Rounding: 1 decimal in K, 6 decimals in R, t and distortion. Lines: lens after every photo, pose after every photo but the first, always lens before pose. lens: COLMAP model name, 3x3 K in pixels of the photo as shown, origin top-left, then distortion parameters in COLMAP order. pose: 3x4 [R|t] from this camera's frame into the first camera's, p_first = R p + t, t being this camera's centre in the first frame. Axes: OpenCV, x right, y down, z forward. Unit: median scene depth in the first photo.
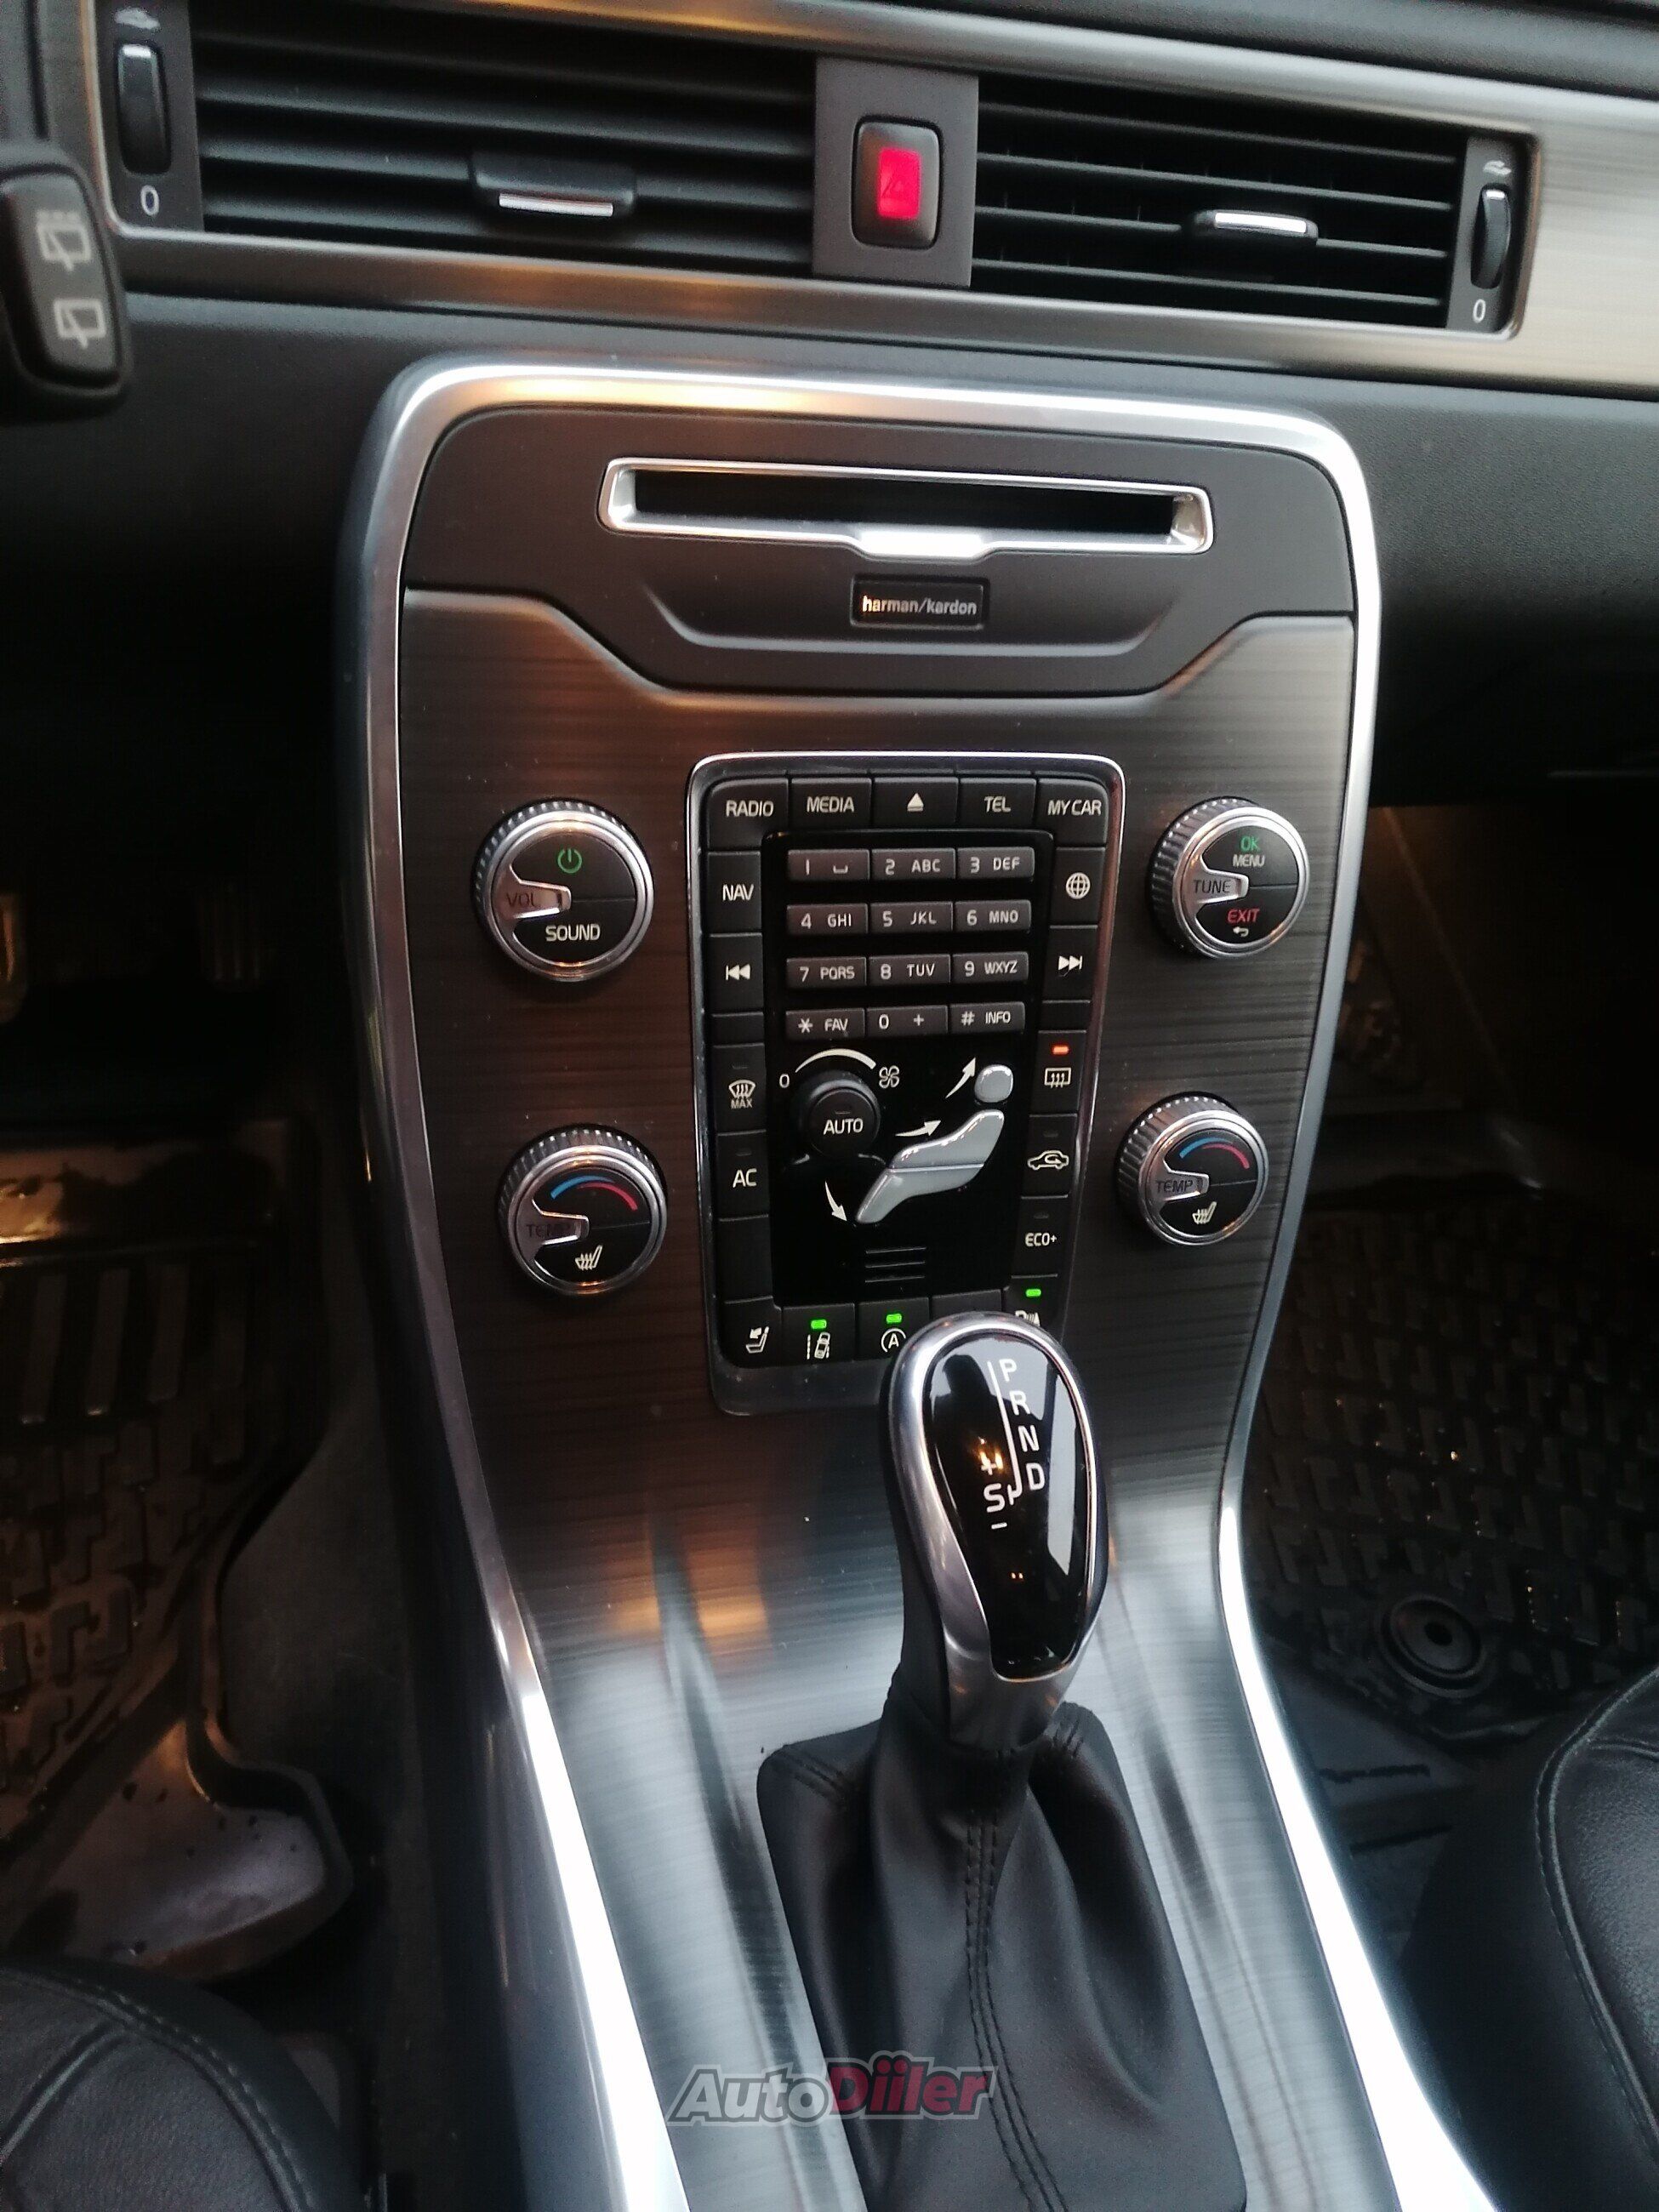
lens RADIAL K [[1711.1, 0, 839.2], [0, 1711.1, 1086.5], [0, 0, 1]] dist [0.085828, -0.126175]
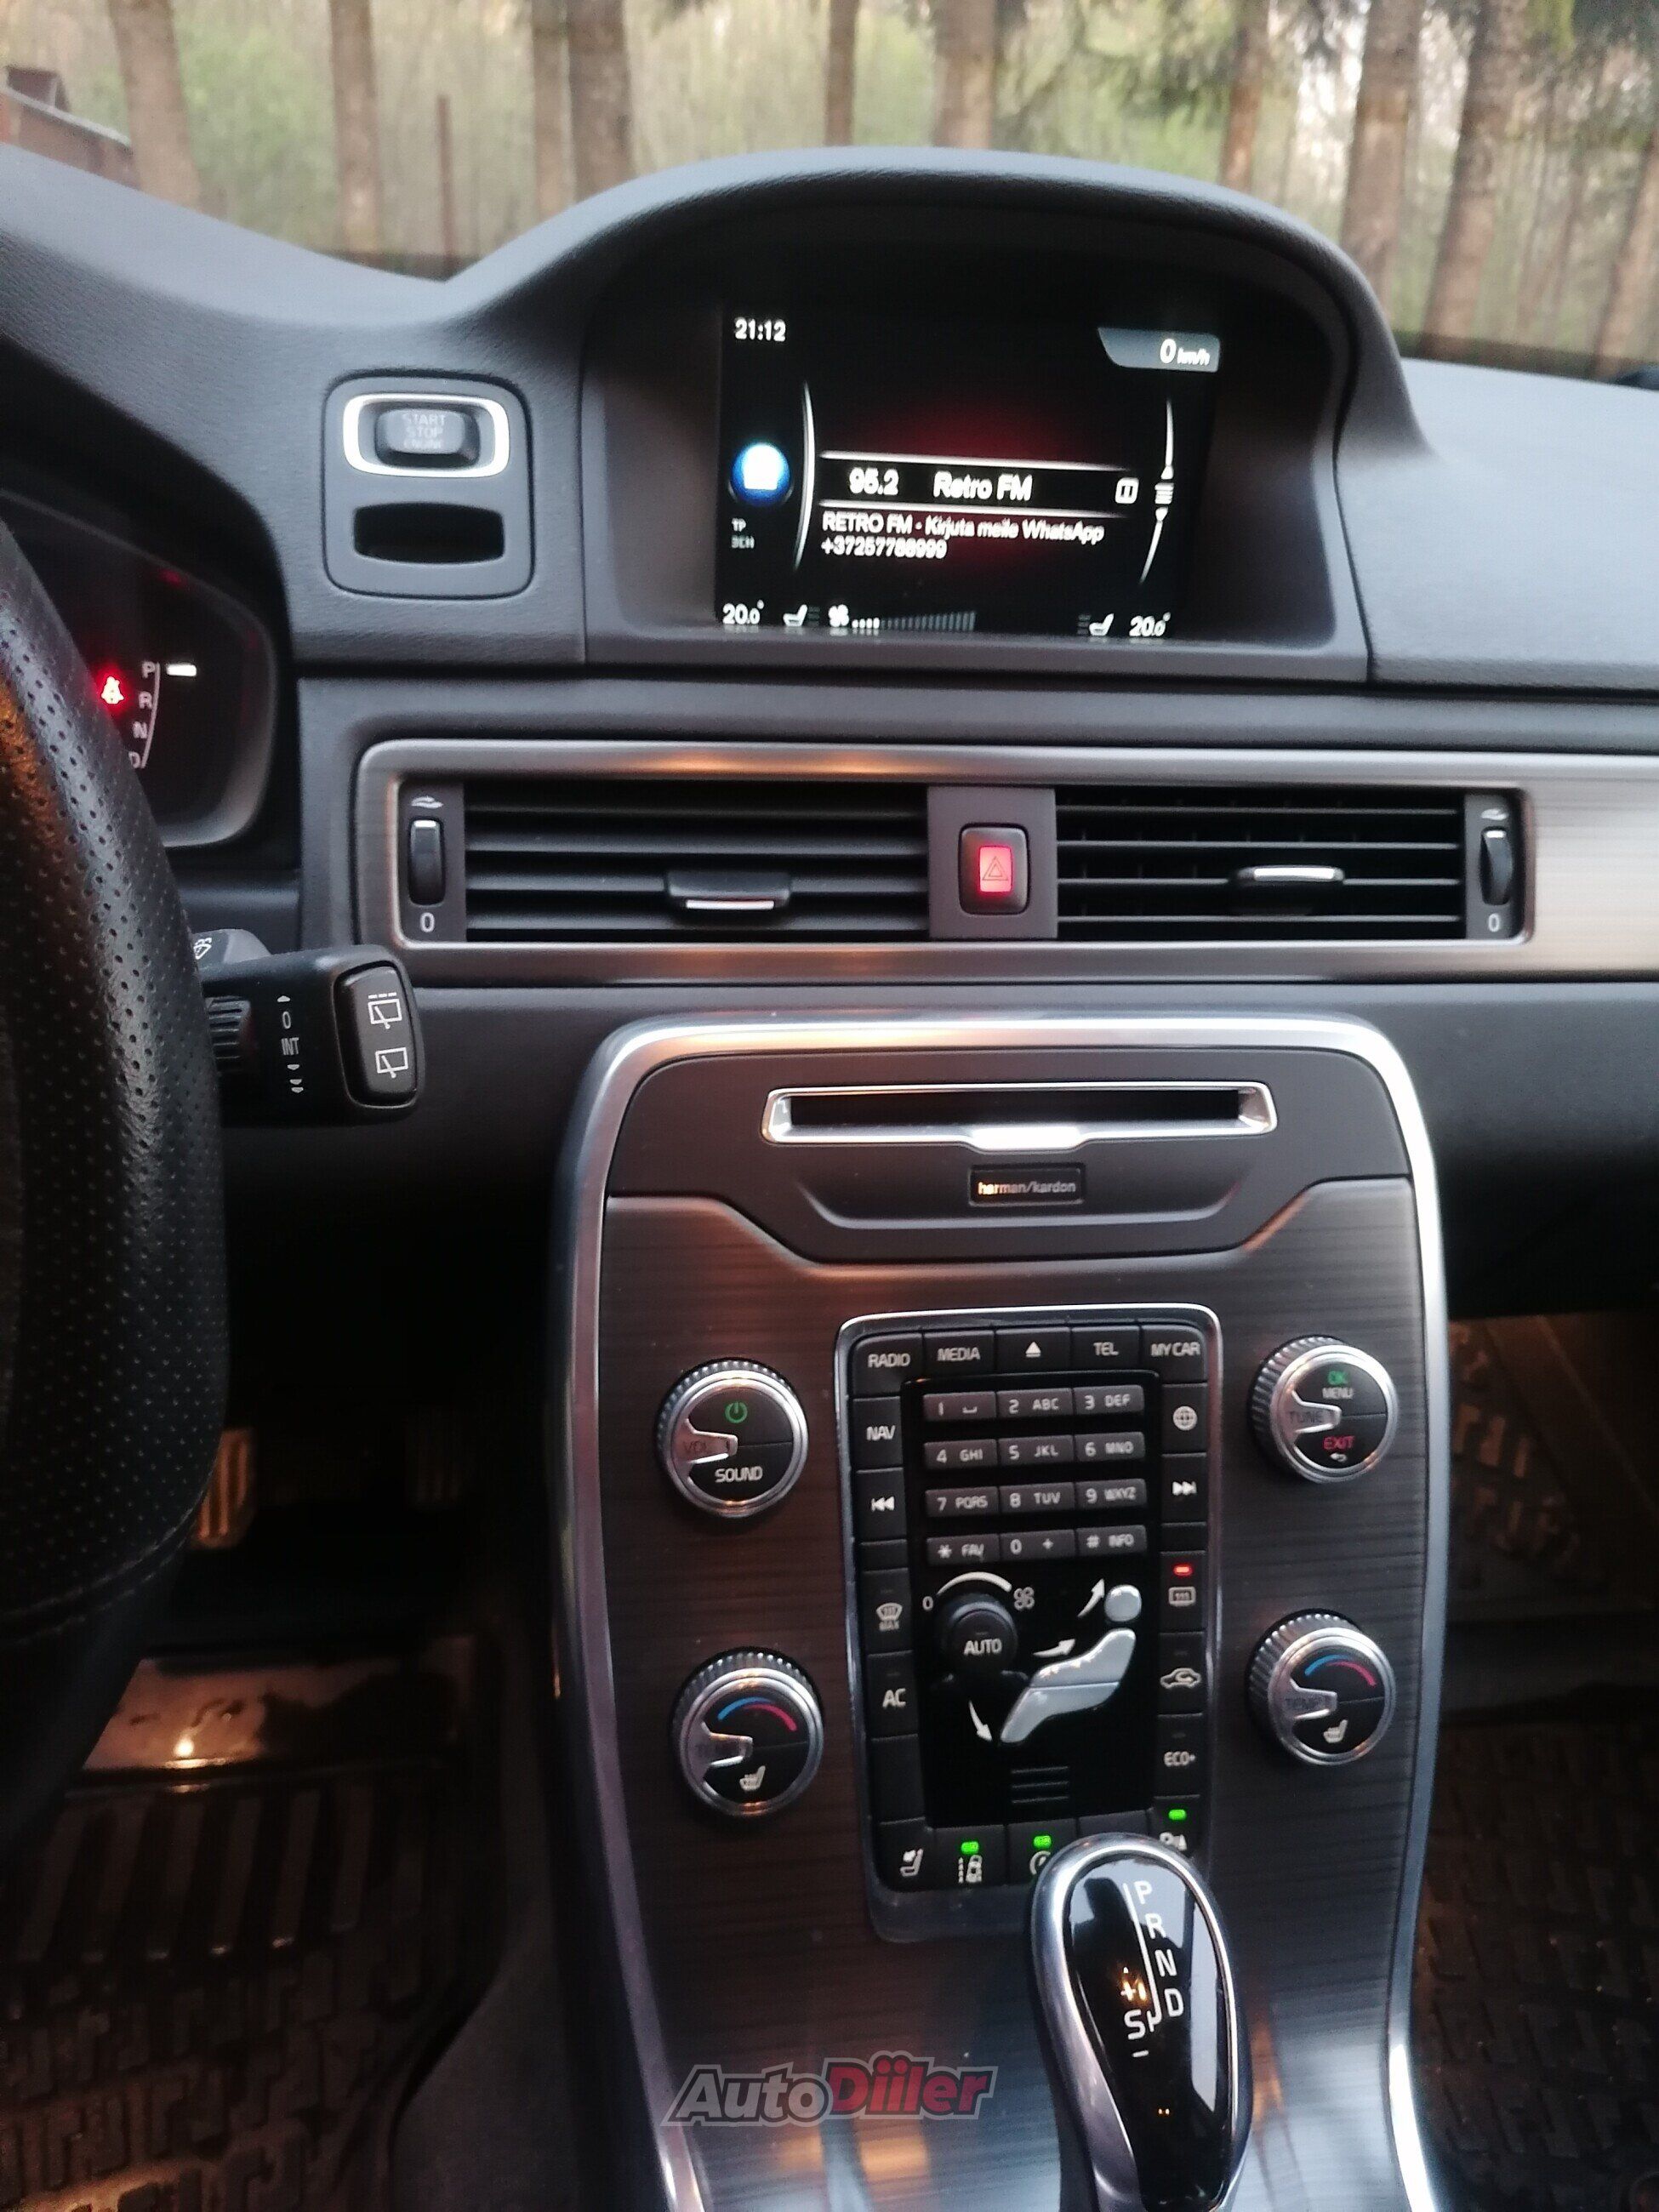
lens RADIAL K [[1711.1, 0, 839.2], [0, 1711.1, 1086.5], [0, 0, 1]] dist [0.085828, -0.126175]
pose [[0.994711, -0.041649, -0.093888, 0.029166], [0.013982, 0.960495, -0.277946, -0.015663], [0.101755, 0.275163, 0.955997, -0.159648]]
